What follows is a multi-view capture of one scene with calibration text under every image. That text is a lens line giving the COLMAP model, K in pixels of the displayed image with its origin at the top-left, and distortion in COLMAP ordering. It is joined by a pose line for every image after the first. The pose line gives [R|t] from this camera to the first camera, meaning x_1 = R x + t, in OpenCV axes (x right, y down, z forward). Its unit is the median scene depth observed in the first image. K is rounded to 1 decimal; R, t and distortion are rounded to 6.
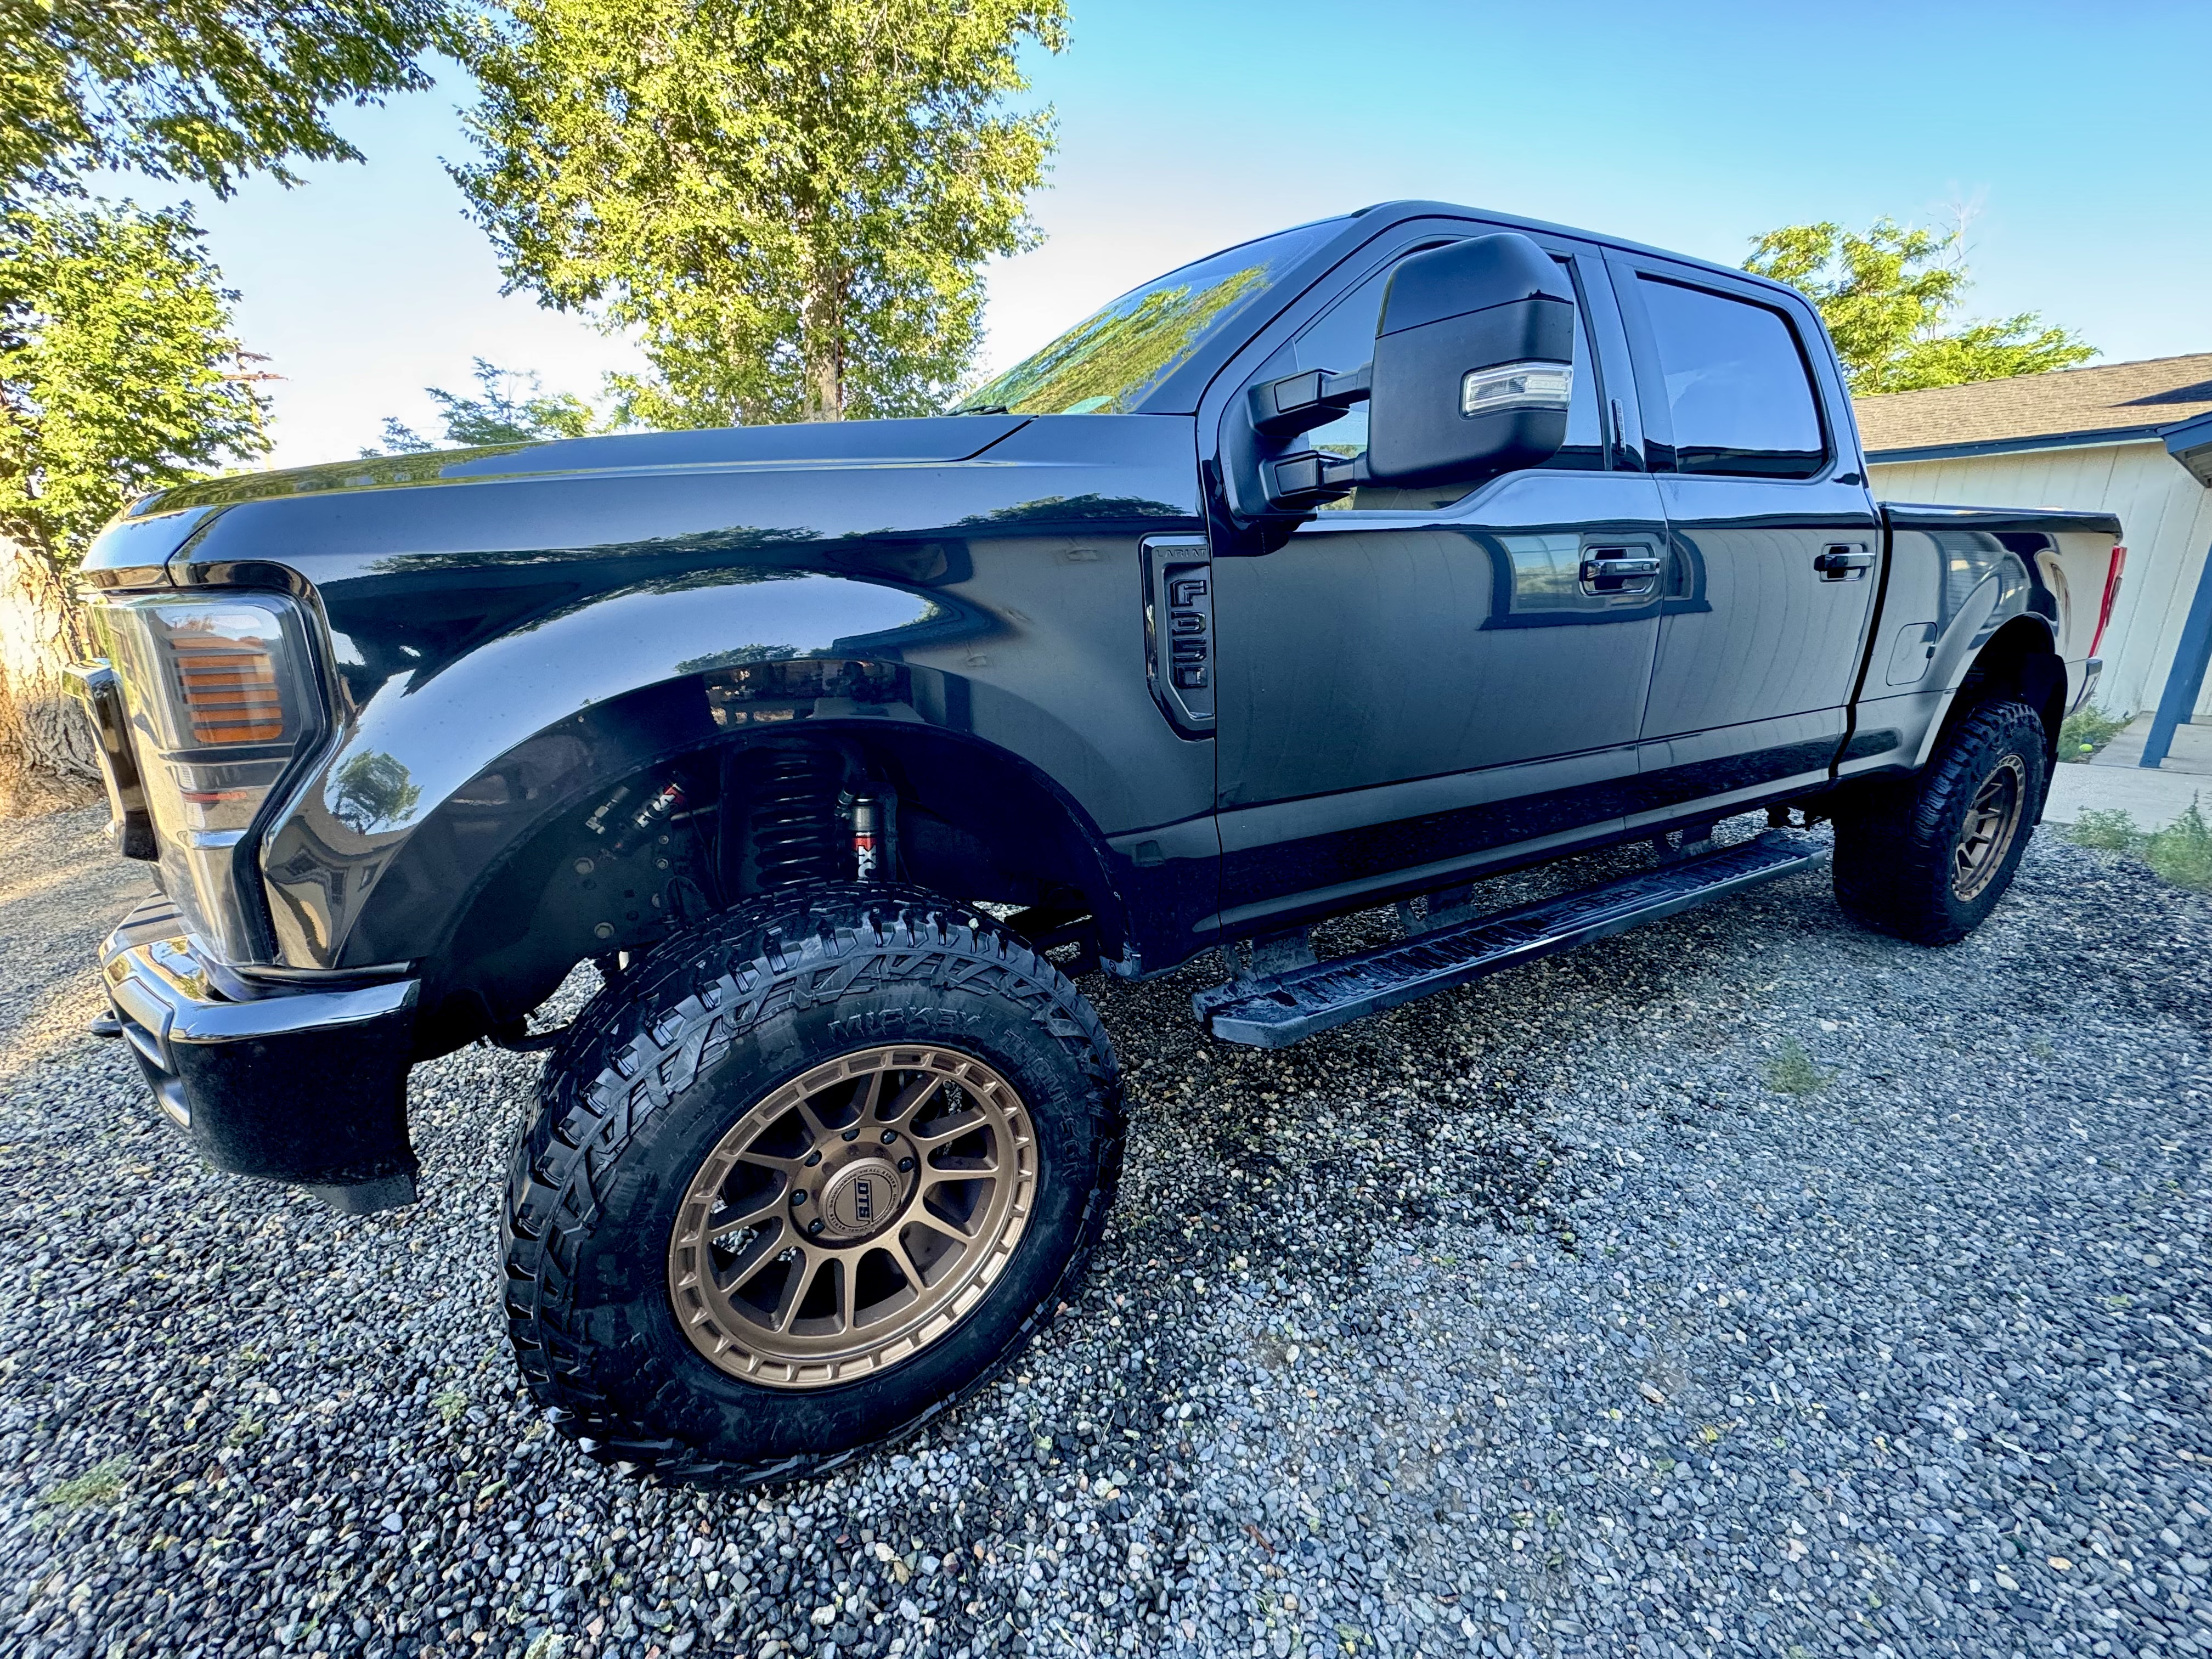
lens RADIAL K [[888.3, 0, 1107.8], [0, 888.3, 827.3], [0, 0, 1]] dist [-0.004095, 0.000542]
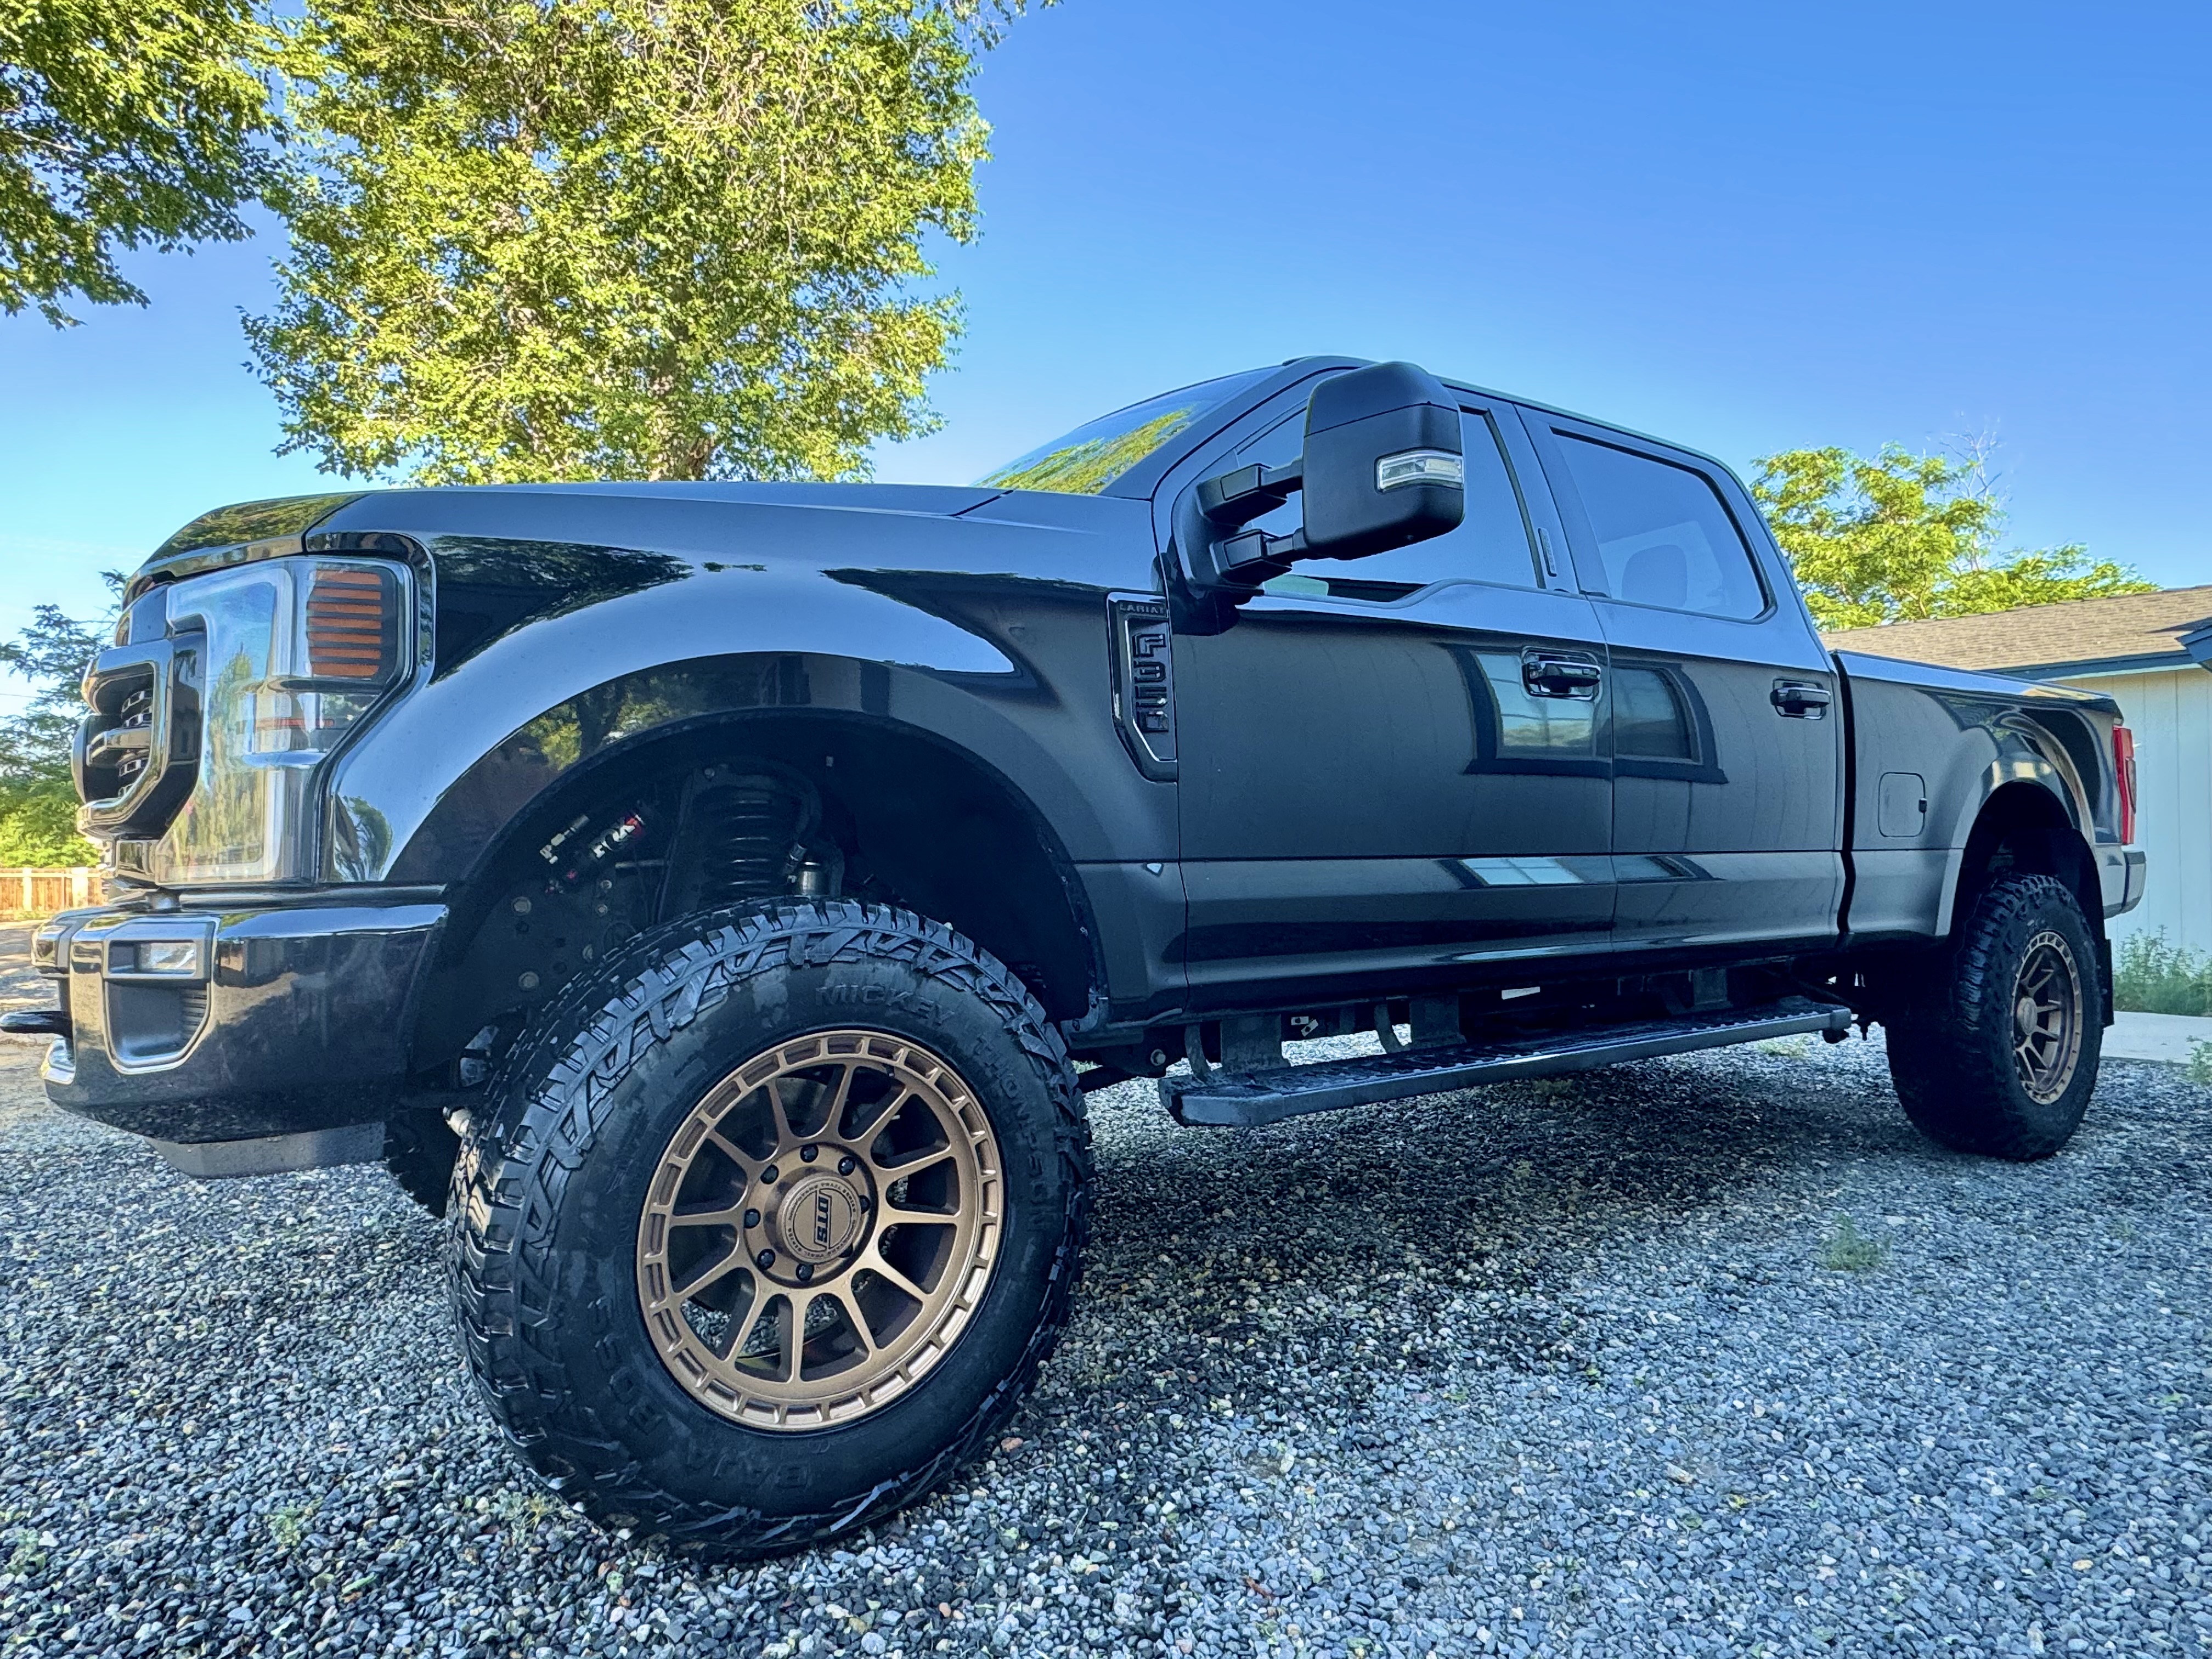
lens RADIAL K [[1292.5, 0, 1106.3], [0, 1292.5, 832.1], [0, 0, 1]] dist [-0.002411, 0.000354]
pose [[0.996348, 0.010010, 0.084791, -0.078042], [0.015388, 0.955786, -0.293660, 0.349778], [-0.083982, 0.293892, 0.952142, -0.356759]]
